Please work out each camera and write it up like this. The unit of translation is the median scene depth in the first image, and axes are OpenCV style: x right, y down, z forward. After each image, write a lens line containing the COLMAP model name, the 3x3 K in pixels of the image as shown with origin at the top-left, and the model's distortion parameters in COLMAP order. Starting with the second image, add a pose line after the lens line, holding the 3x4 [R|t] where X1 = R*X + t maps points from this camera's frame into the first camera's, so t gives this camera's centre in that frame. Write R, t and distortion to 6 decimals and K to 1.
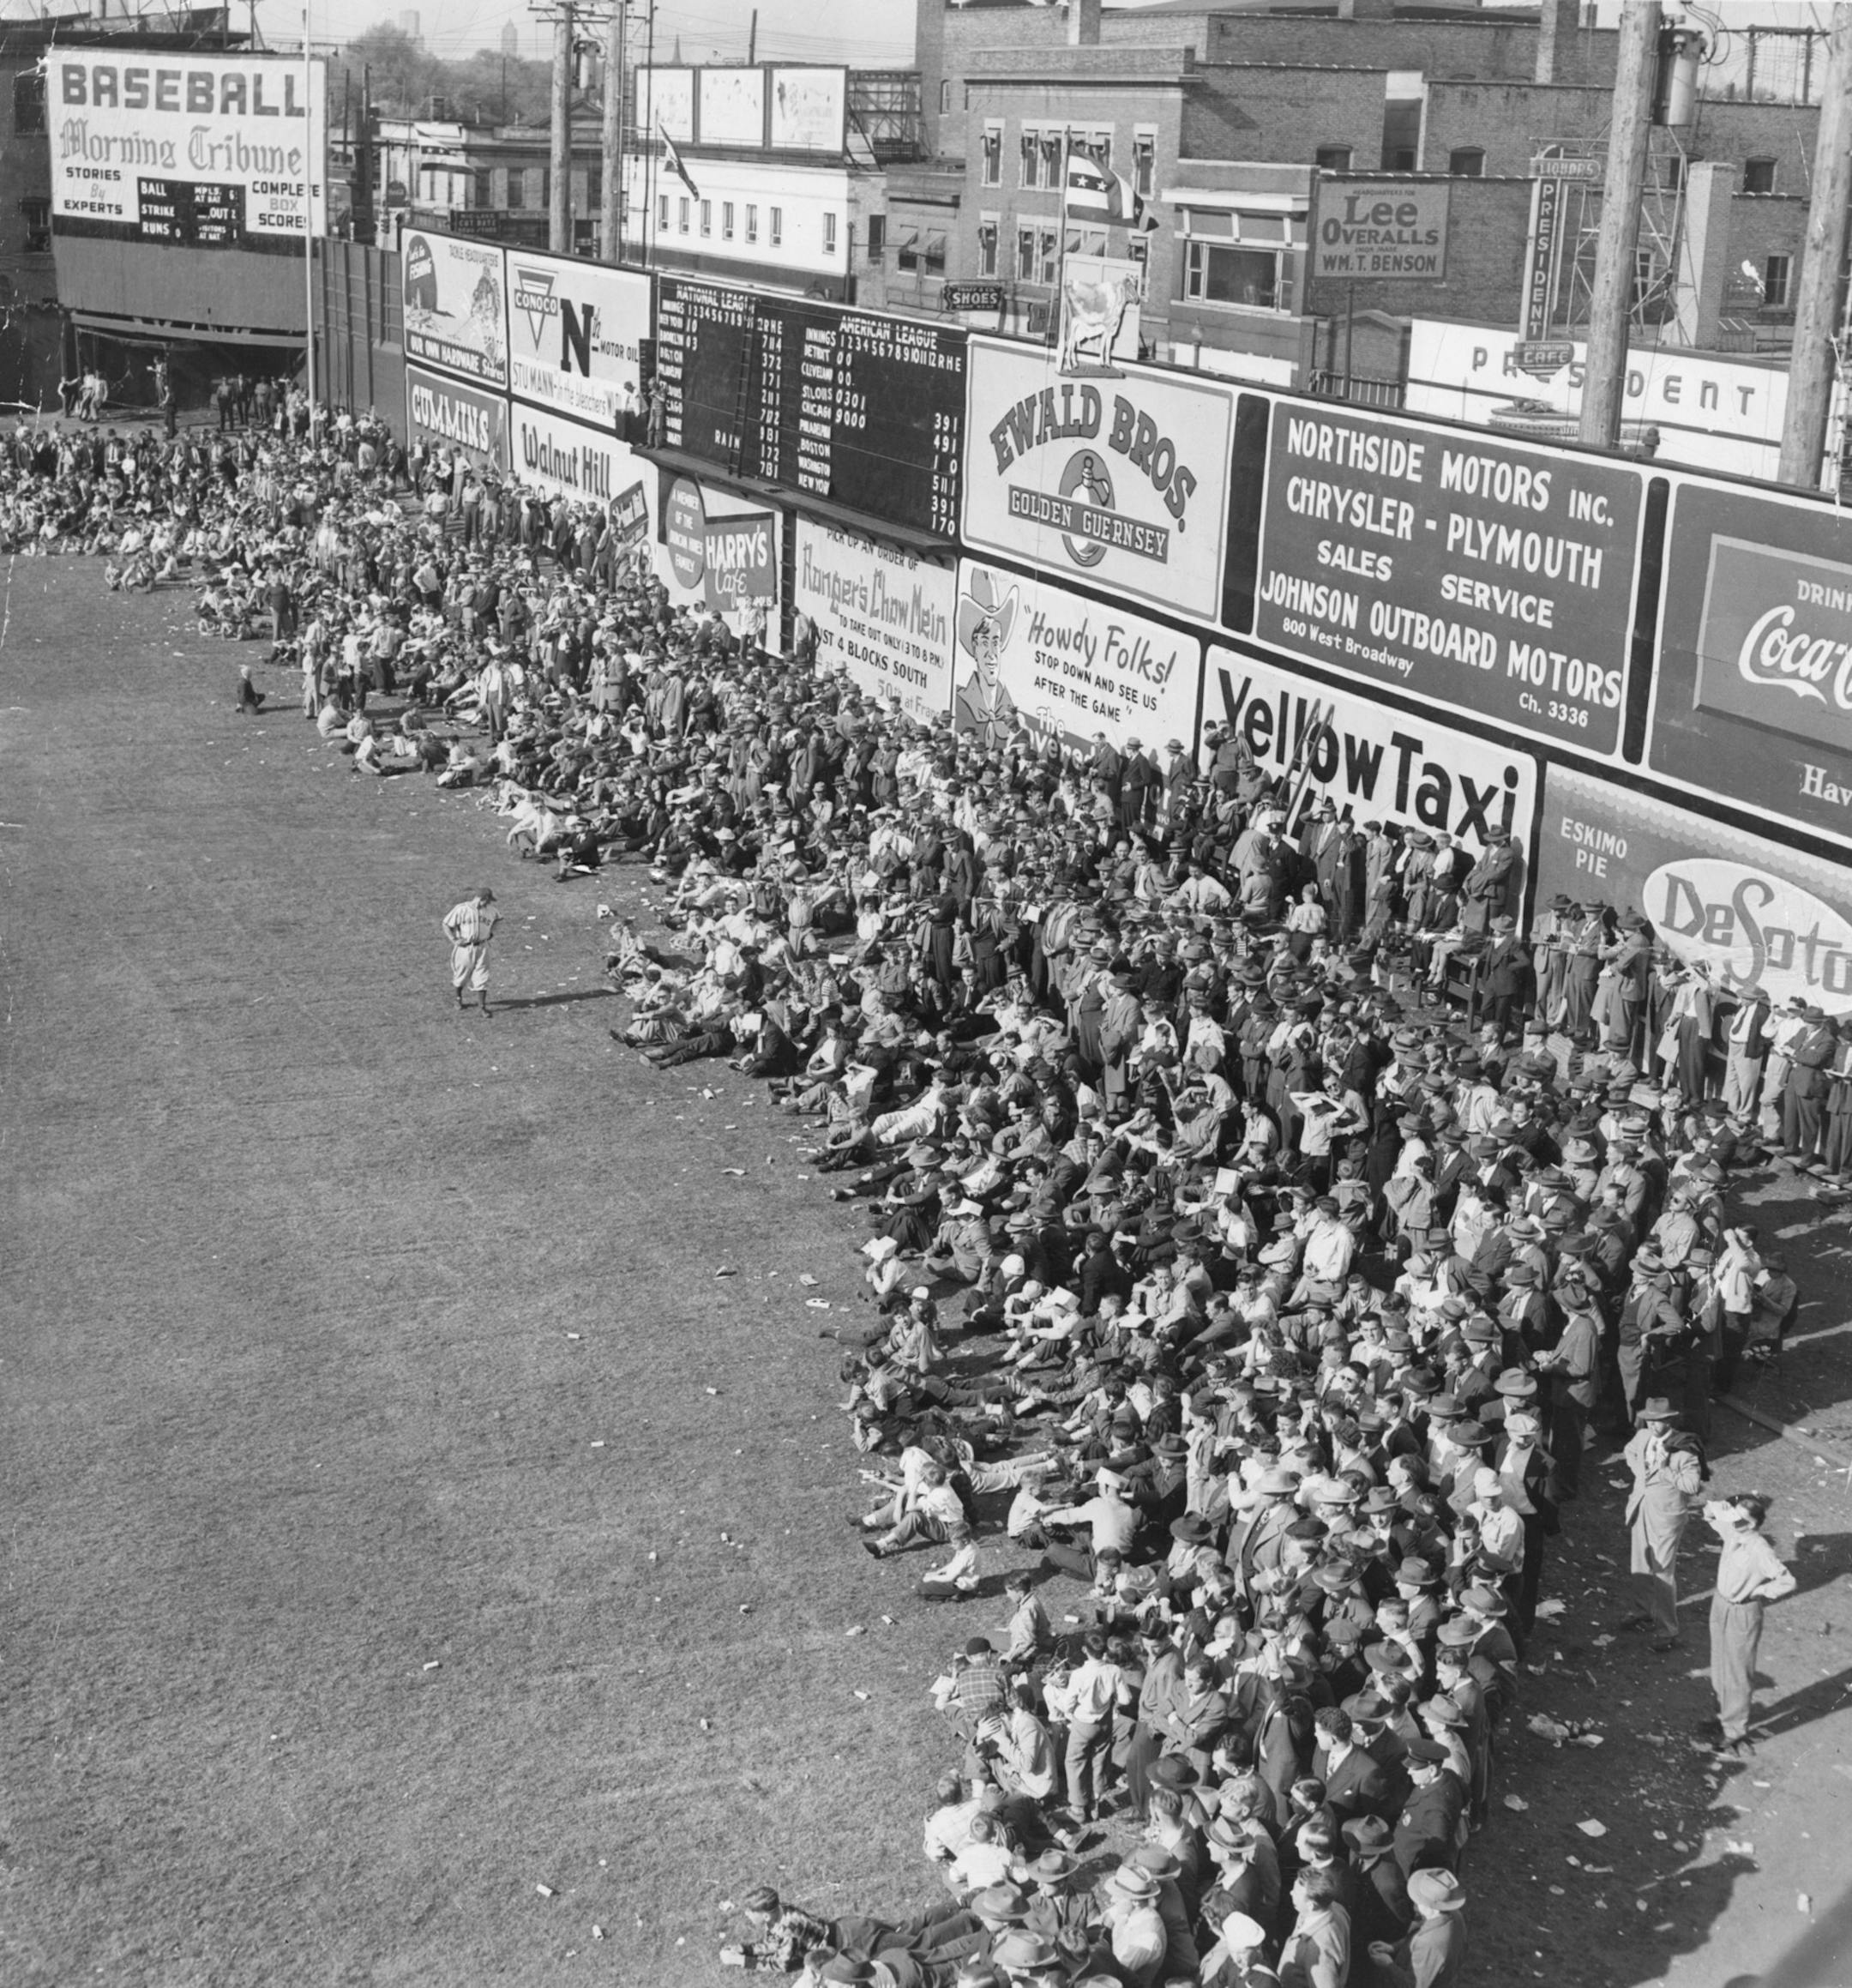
lens RADIAL K [[2892.0, 0, 924.9], [0, 2892.0, 989.0], [0, 0, 1]] dist [-0.033689, 0.000000]
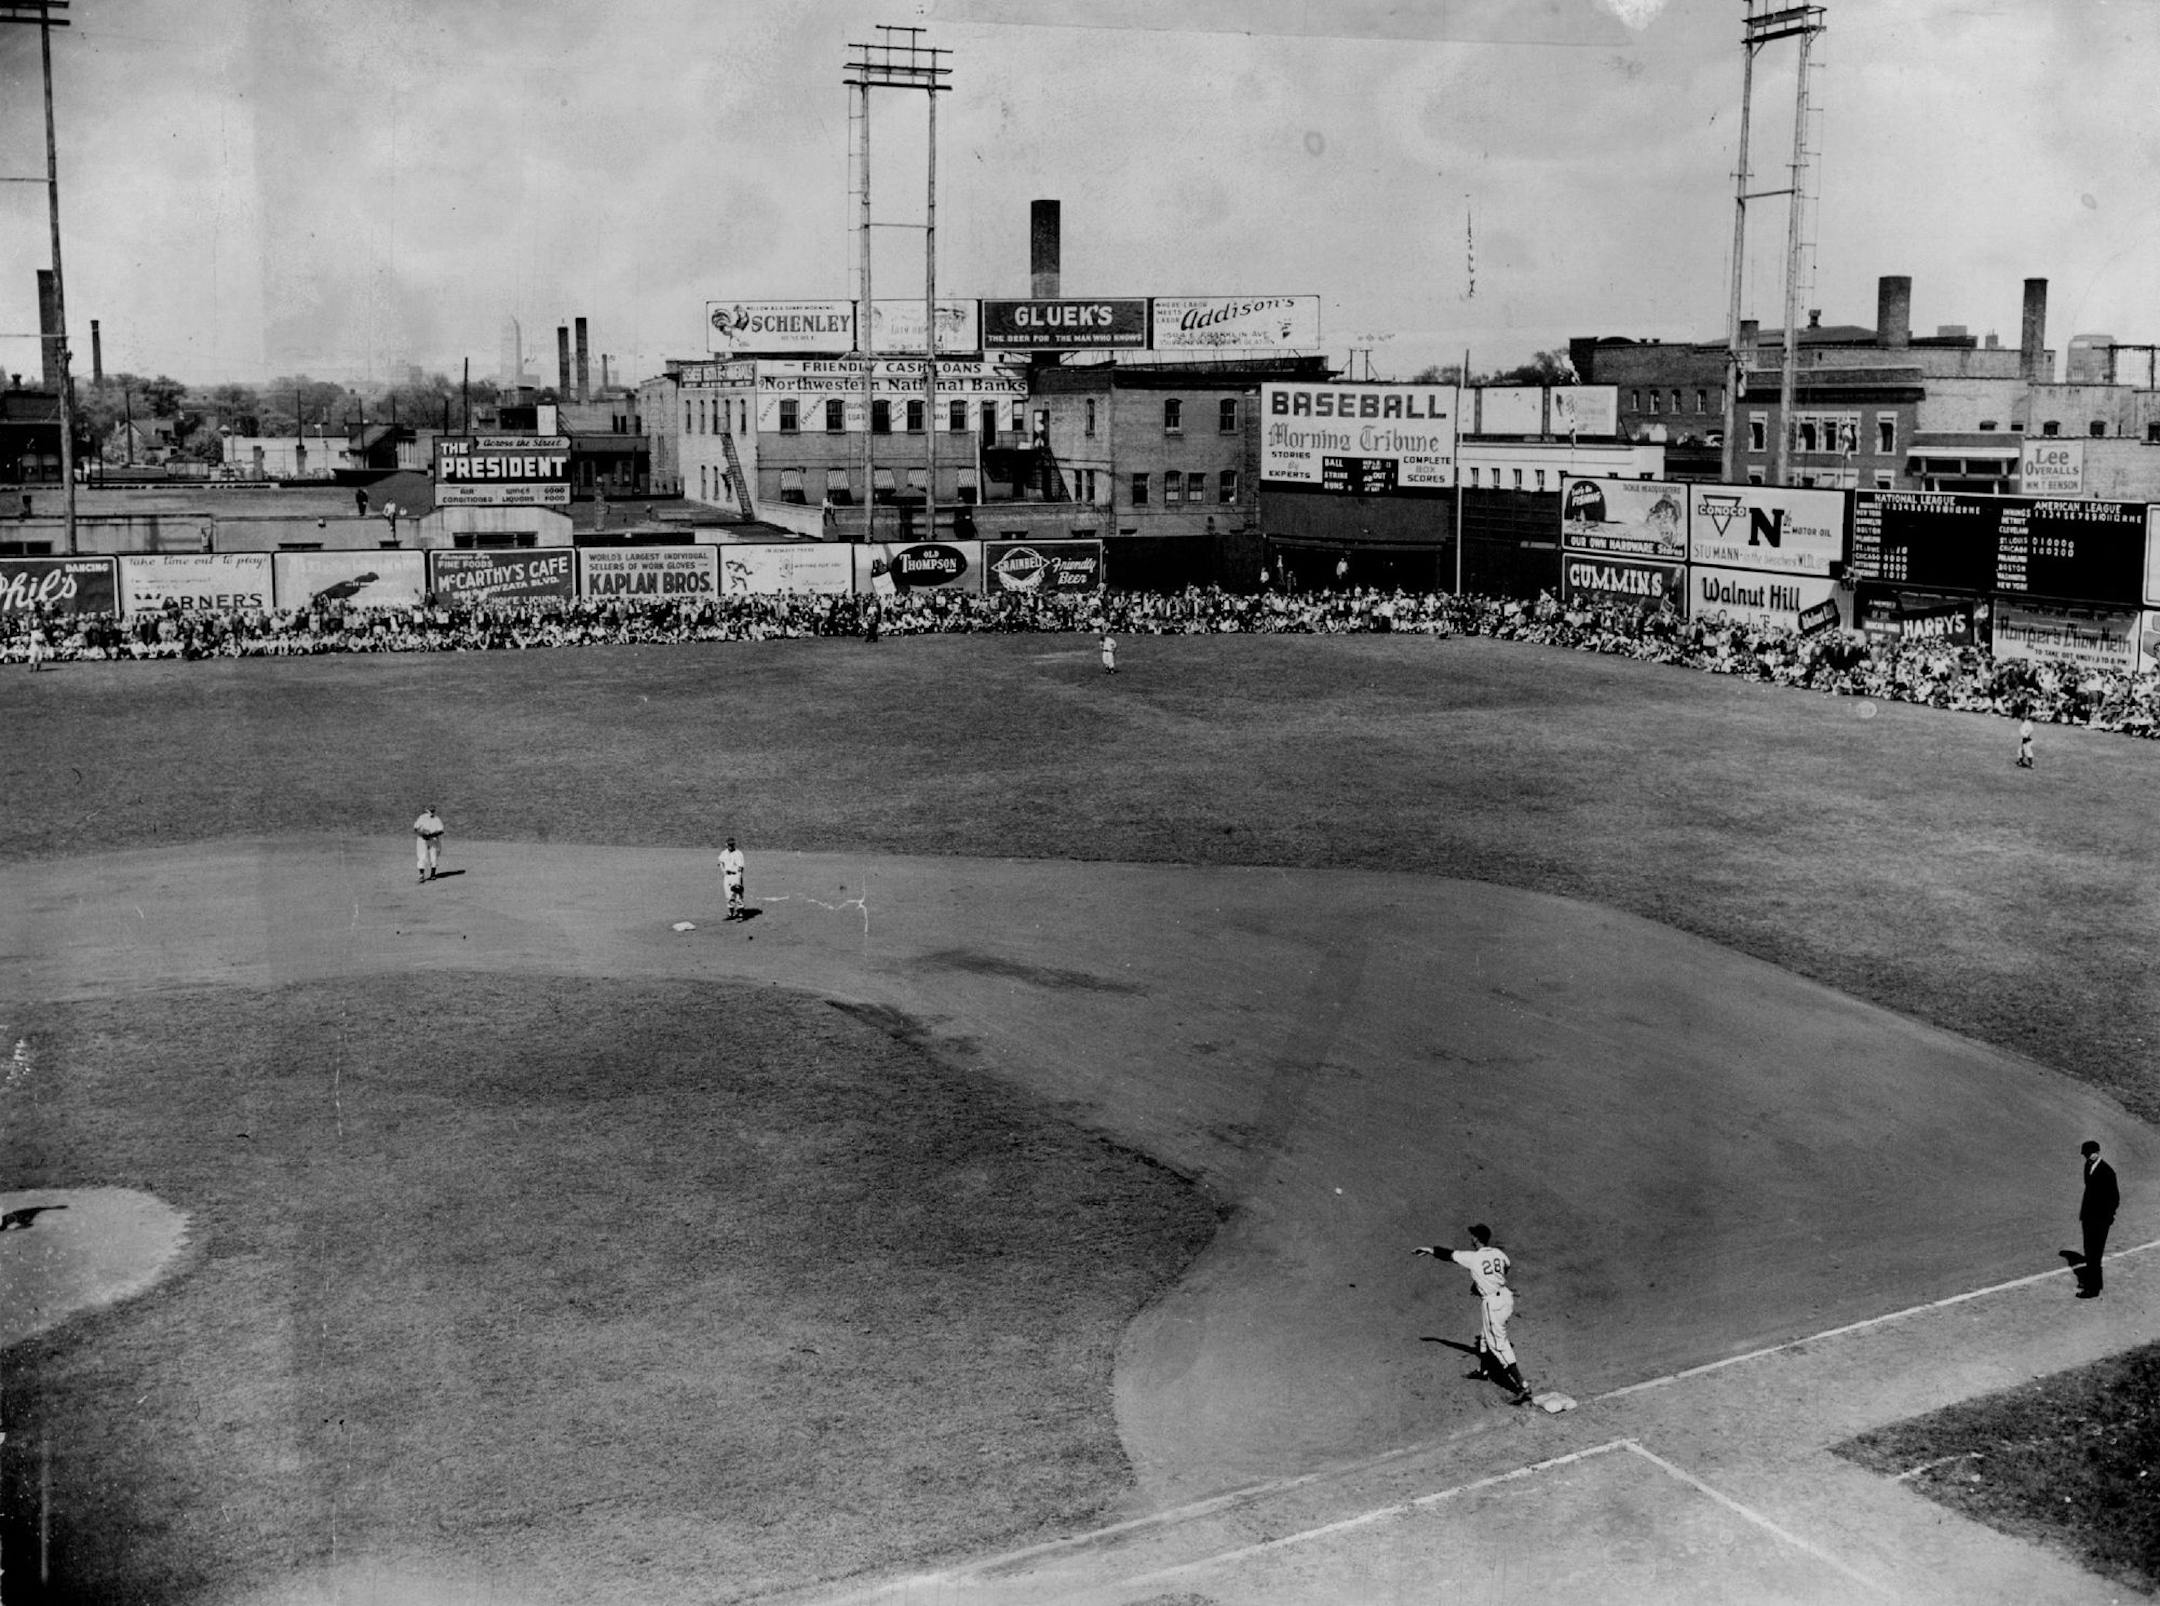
lens RADIAL K [[2622.3, 0, 1081.3], [0, 2622.3, 808.3], [0, 0, 1]] dist [-0.008939, 0.000000]
pose [[0.993562, -0.041674, 0.105351, -0.589502], [0.056865, 0.987710, -0.145585, 0.136811], [-0.097989, 0.150639, 0.983721, -0.464111]]
